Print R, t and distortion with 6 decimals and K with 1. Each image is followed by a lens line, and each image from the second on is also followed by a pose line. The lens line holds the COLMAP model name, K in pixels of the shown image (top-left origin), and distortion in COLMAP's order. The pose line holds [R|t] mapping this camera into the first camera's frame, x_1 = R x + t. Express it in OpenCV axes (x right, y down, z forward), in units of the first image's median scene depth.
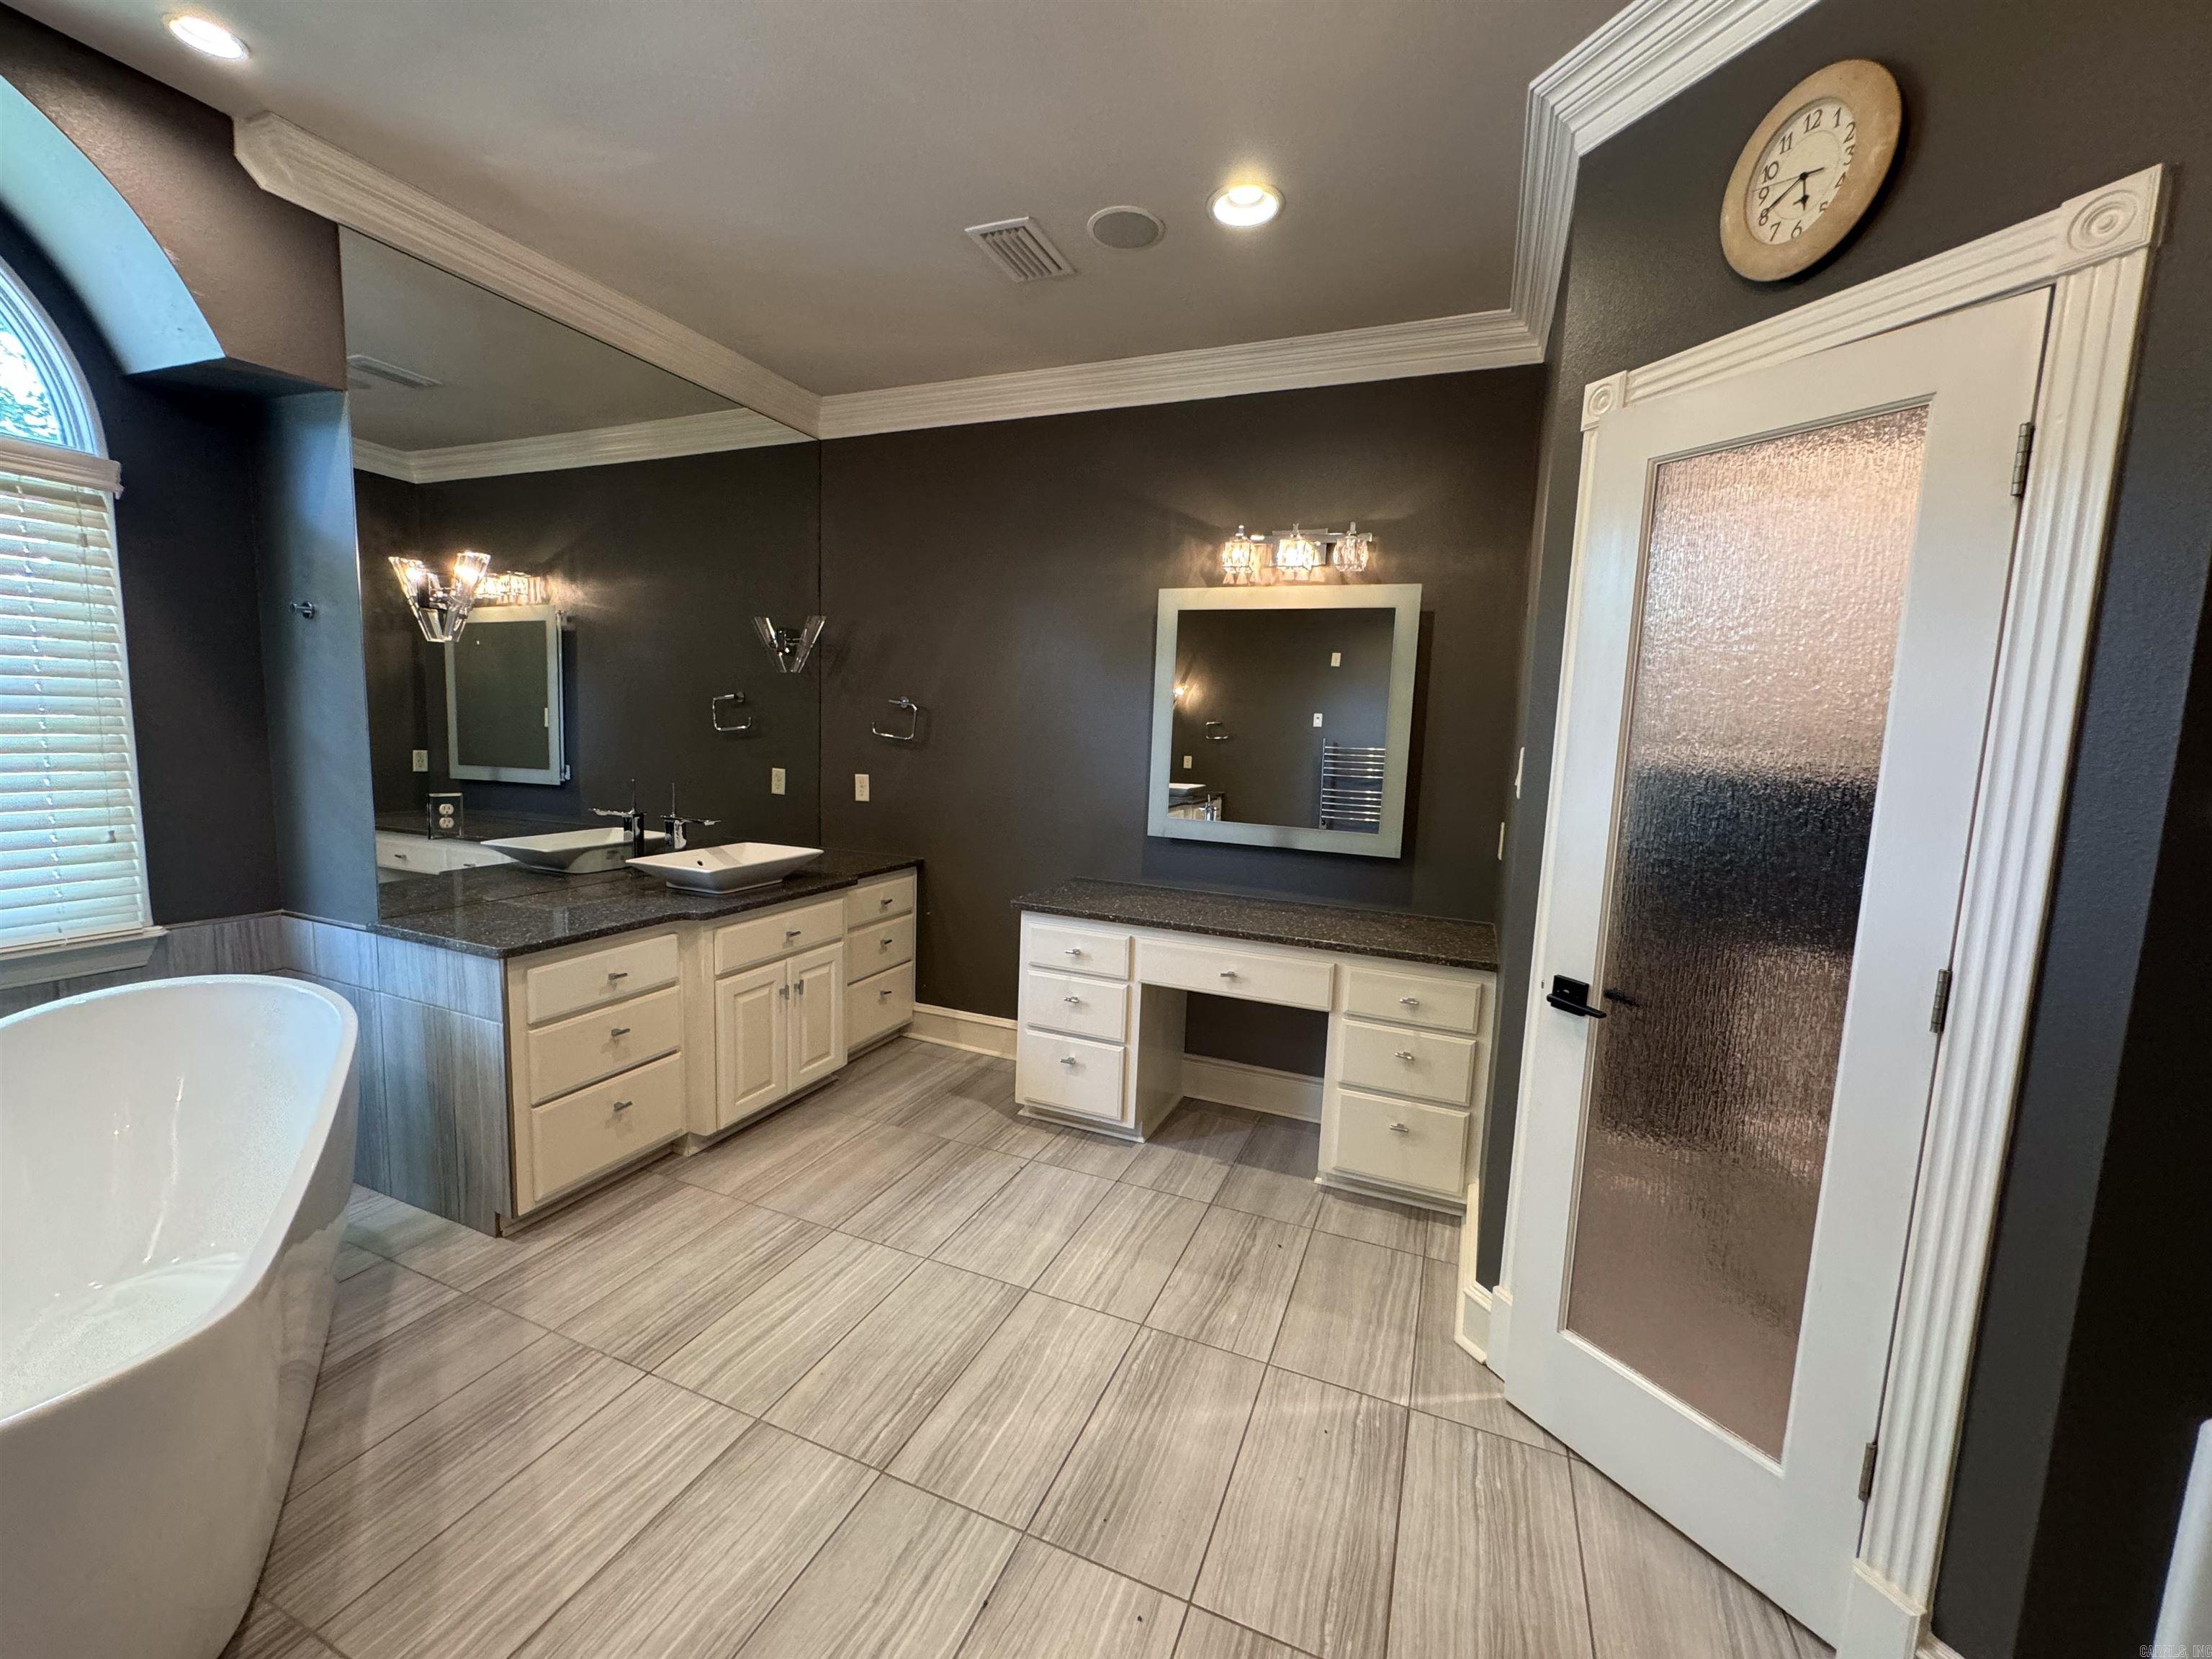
lens RADIAL K [[886.4, 0, 1104.8], [0, 886.4, 827.5], [0, 0, 1]] dist [0.000368, 0.000698]
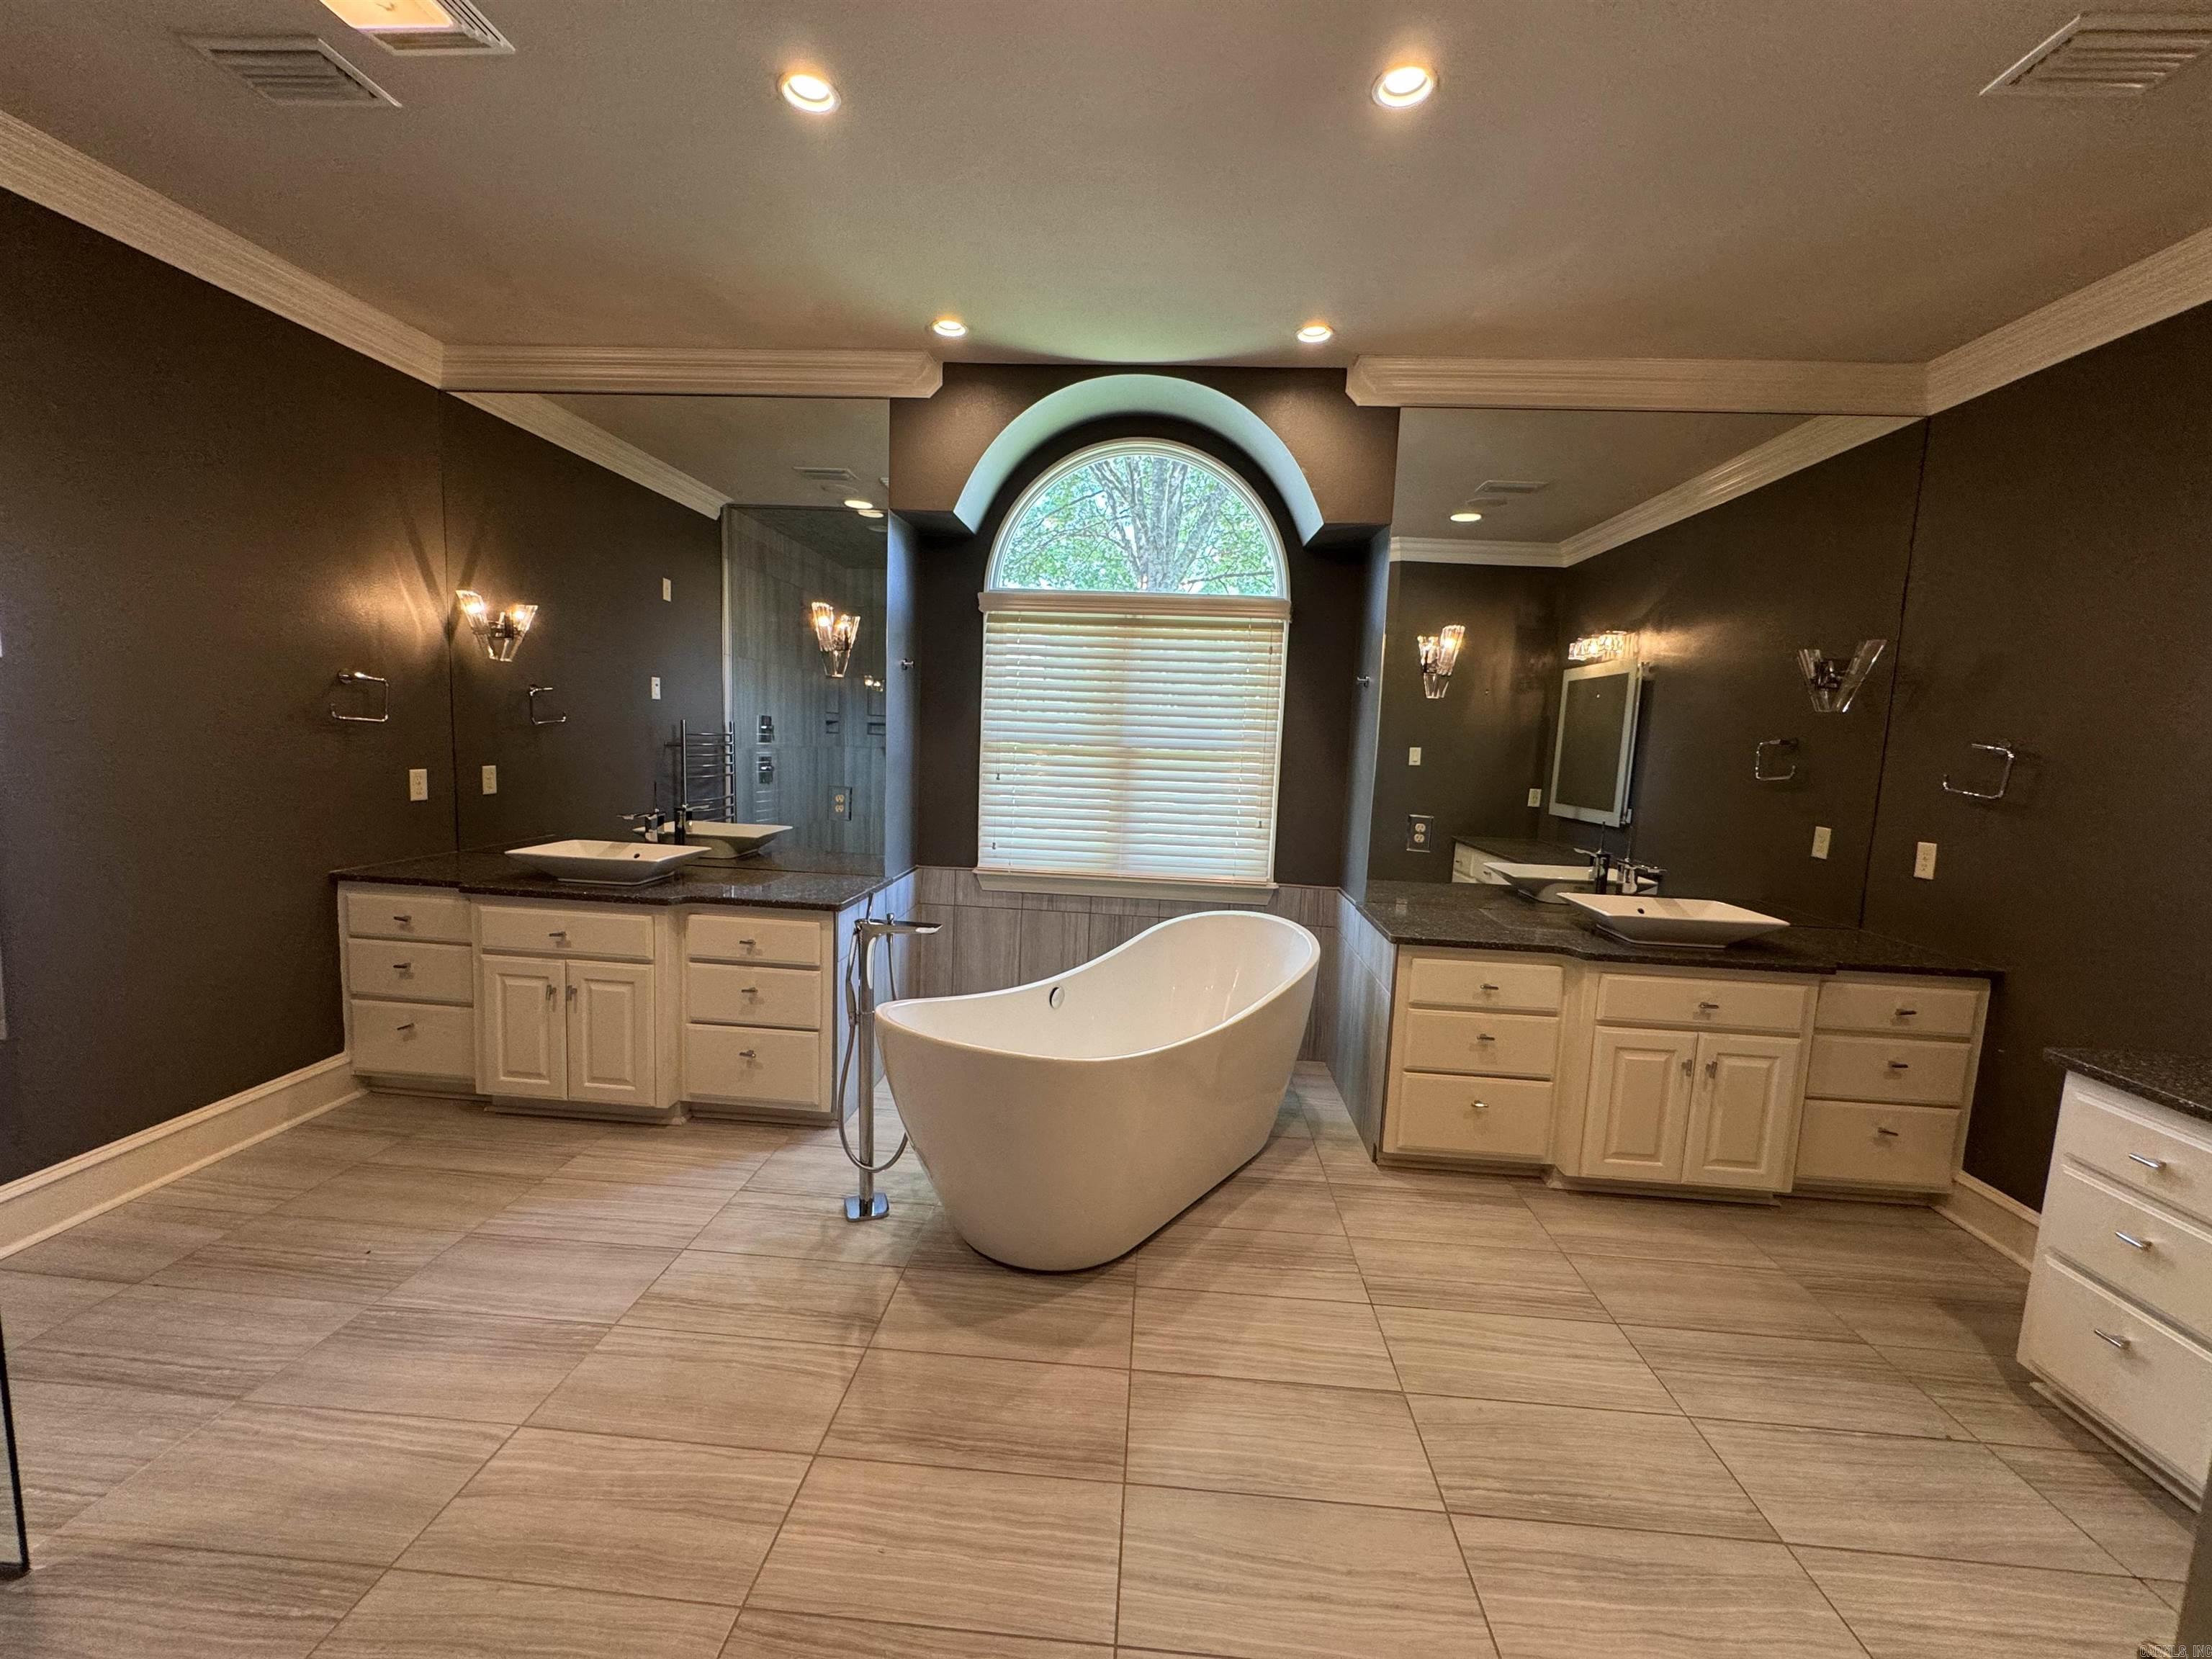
lens RADIAL K [[886.4, 0, 1107.6], [0, 886.4, 828.9], [0, 0, 1]] dist [0.000368, 0.000698]
pose [[0.329055, 0.084335, -0.940537, 0.289230], [-0.139342, 0.989437, 0.039970, -0.006785], [0.933973, 0.117904, 0.337331, 0.133704]]
